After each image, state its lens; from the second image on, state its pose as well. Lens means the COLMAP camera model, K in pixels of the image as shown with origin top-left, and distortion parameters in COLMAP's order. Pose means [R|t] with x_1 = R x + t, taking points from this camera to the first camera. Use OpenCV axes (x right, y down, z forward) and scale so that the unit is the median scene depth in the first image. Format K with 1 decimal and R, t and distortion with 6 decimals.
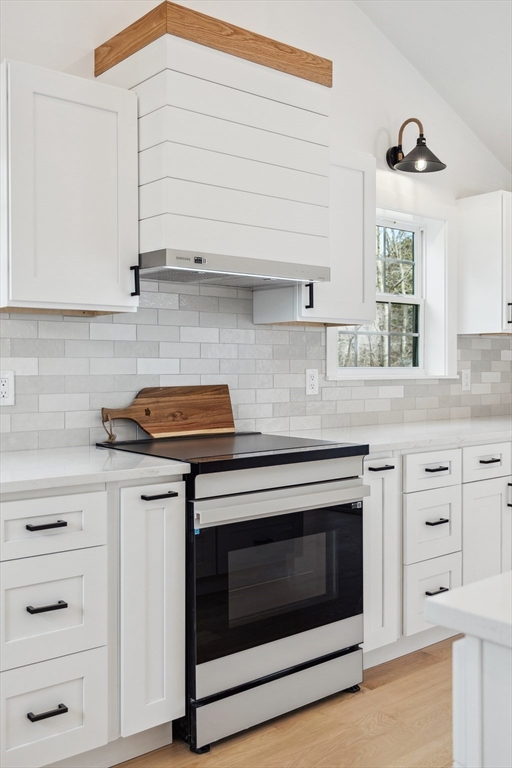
lens RADIAL K [[740.6, 0, 256.0], [0, 740.6, 384.0], [0, 0, 1]] dist [-0.036836, -0.000202]
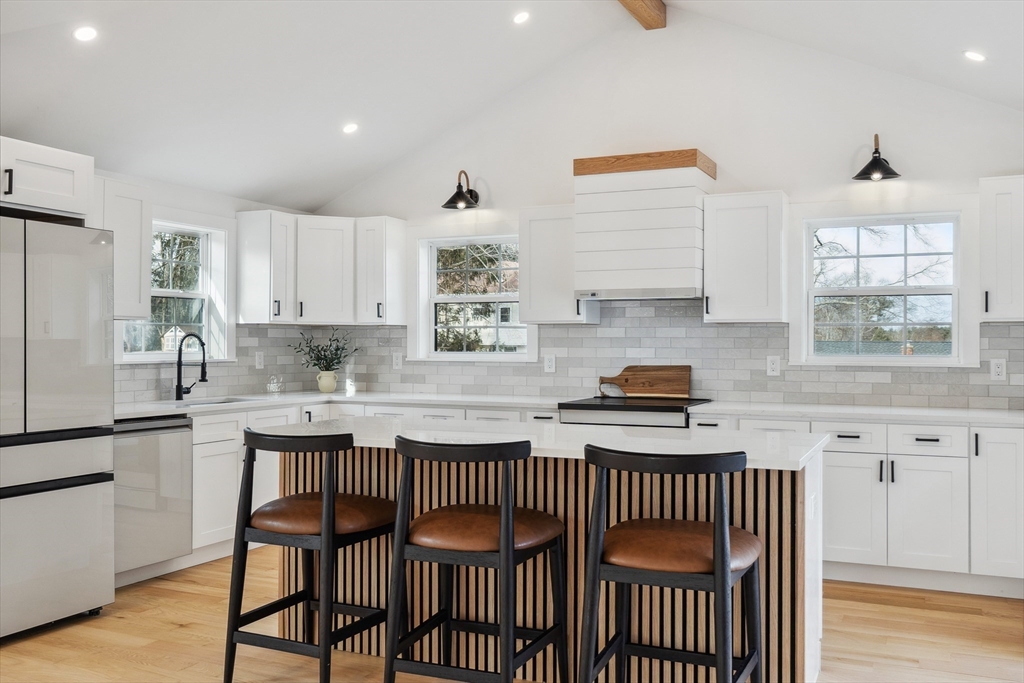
lens RADIAL K [[924.9, 0, 512.0], [0, 924.9, 341.5], [0, 0, 1]] dist [-0.005585, -0.003537]
pose [[0.433587, -0.001609, -0.901110, 1.475170], [-0.025681, 0.999570, -0.014142, -0.011959], [0.900745, 0.029273, 0.433360, -0.122341]]
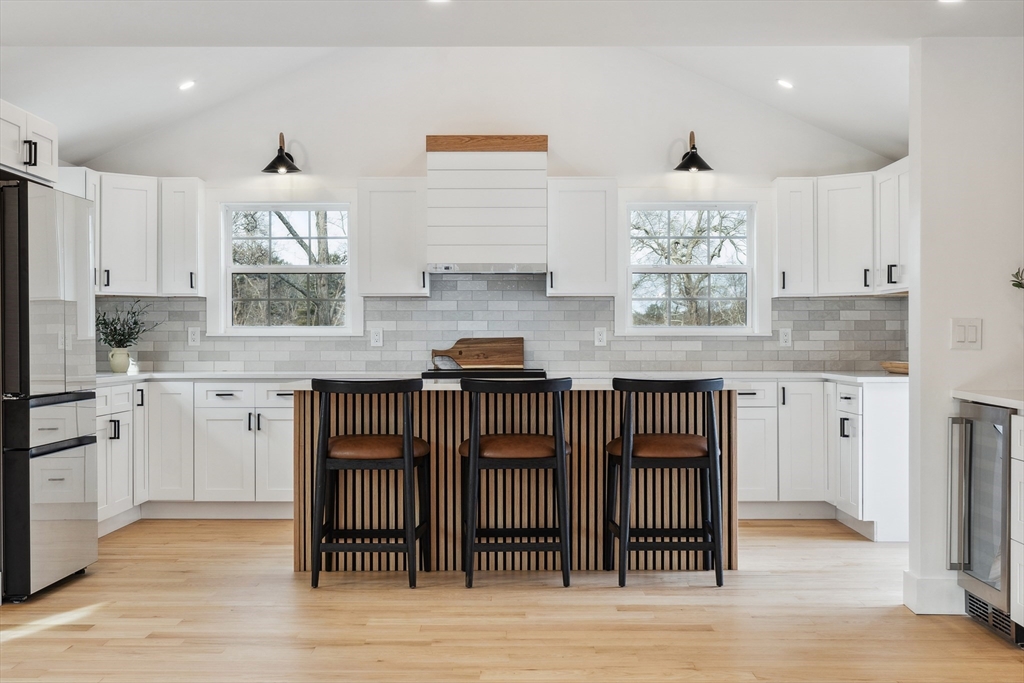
lens RADIAL K [[1483.5, 0, 512.0], [0, 1483.5, 341.5], [0, 0, 1]] dist [0.003228, -0.023040]
pose [[0.771250, 0.000101, -0.636533, 1.915474], [-0.015406, 0.999710, -0.018508, 0.066989], [0.636346, 0.024081, 0.771028, -1.400098]]
